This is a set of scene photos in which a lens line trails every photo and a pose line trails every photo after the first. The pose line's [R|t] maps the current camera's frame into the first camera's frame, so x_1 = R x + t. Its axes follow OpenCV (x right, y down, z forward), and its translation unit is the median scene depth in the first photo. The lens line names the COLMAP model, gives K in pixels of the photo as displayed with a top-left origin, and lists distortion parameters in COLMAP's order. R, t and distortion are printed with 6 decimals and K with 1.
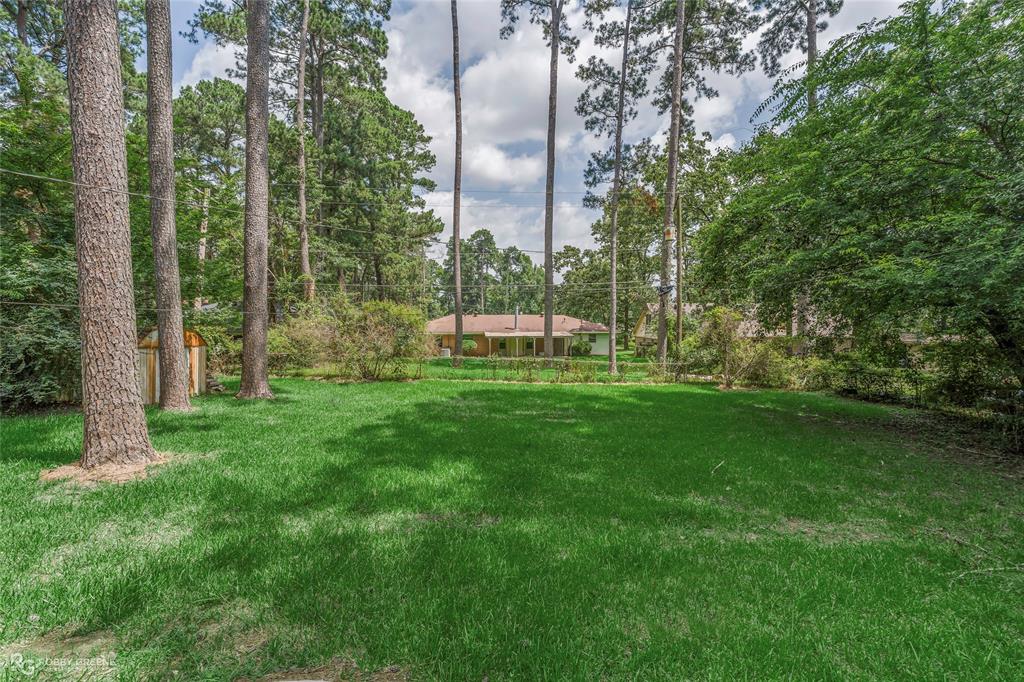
lens RADIAL K [[450.6, 0, 516.2], [0, 450.6, 348.2], [0, 0, 1]] dist [0.000434, 0.000371]
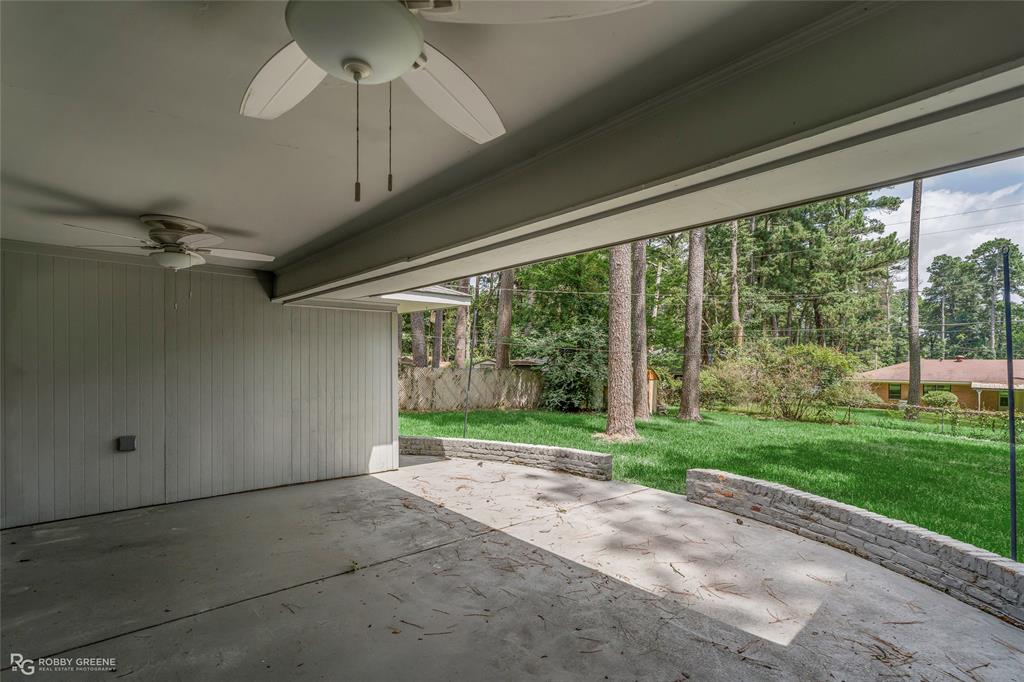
lens RADIAL K [[450.6, 0, 516.2], [0, 450.6, 348.2], [0, 0, 1]] dist [0.000434, 0.000371]
pose [[0.626975, -0.016501, -0.778864, 0.085492], [-0.061102, 0.995654, -0.070280, 0.015445], [0.776639, 0.091654, 0.623243, -0.150473]]
